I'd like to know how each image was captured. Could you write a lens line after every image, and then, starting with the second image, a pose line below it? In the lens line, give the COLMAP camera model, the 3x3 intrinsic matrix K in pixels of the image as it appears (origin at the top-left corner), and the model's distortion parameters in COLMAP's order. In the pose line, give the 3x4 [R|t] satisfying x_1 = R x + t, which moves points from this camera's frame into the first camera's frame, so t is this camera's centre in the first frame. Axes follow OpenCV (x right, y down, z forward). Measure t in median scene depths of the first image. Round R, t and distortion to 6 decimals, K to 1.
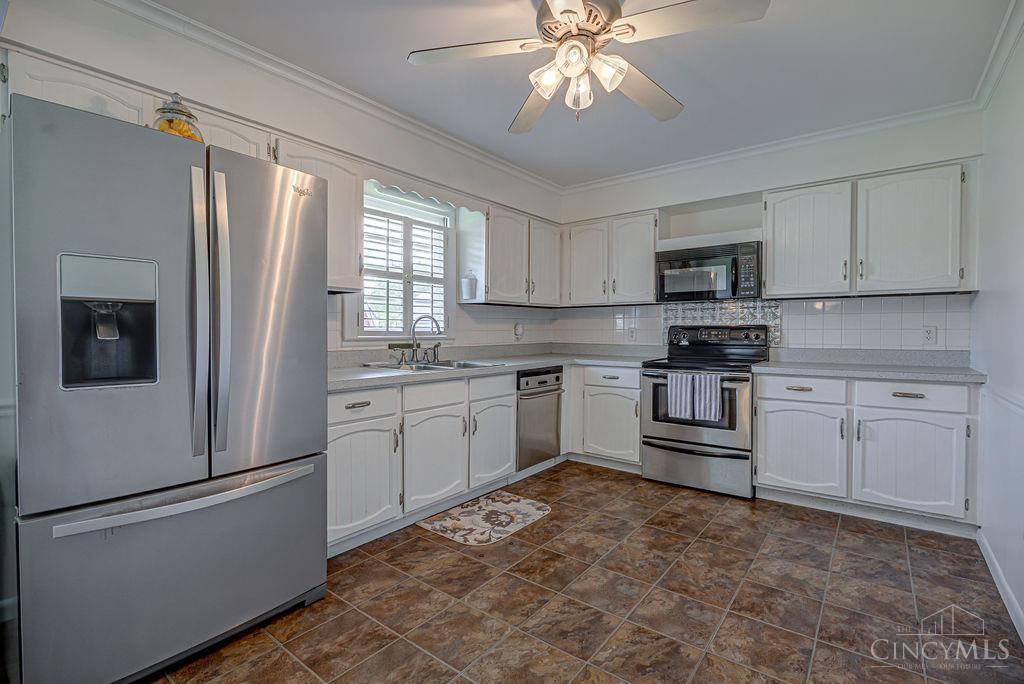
lens RADIAL K [[471.2, 0, 519.8], [0, 471.2, 341.4], [0, 0, 1]] dist [-0.002395, -0.000284]
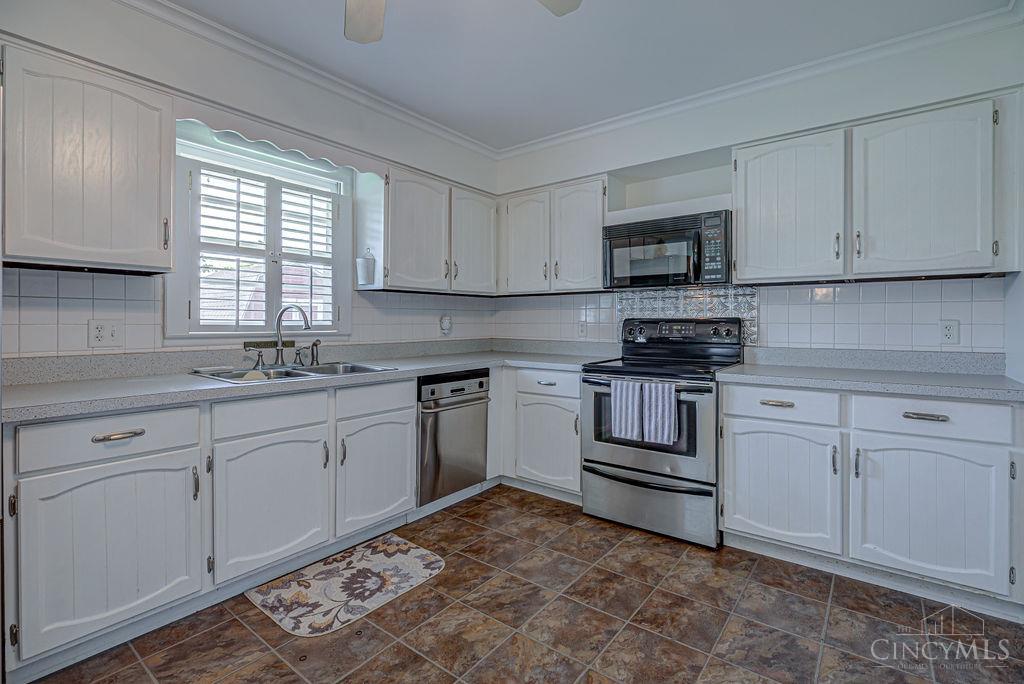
lens RADIAL K [[471.2, 0, 522.5], [0, 471.2, 325.9], [0, 0, 1]] dist [-0.002395, -0.000284]
pose [[0.999988, 0.001272, 0.004711, 0.181397], [-0.001201, 0.999885, -0.015116, -0.010327], [-0.004730, 0.015110, 0.999875, 0.247915]]
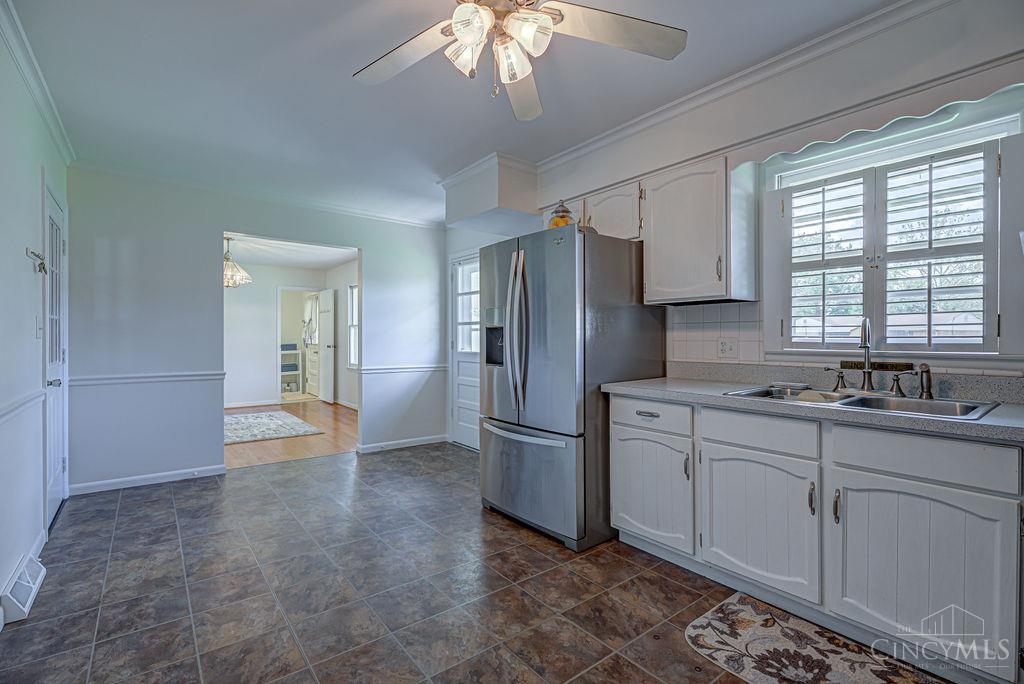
lens RADIAL K [[471.2, 0, 506.5], [0, 471.2, 341.7], [0, 0, 1]] dist [-0.002395, -0.000284]
pose [[-0.261098, 0.004165, -0.965303, 0.561357], [-0.024580, 0.999638, 0.010961, -0.019960], [0.964999, 0.026589, -0.260901, 0.747048]]
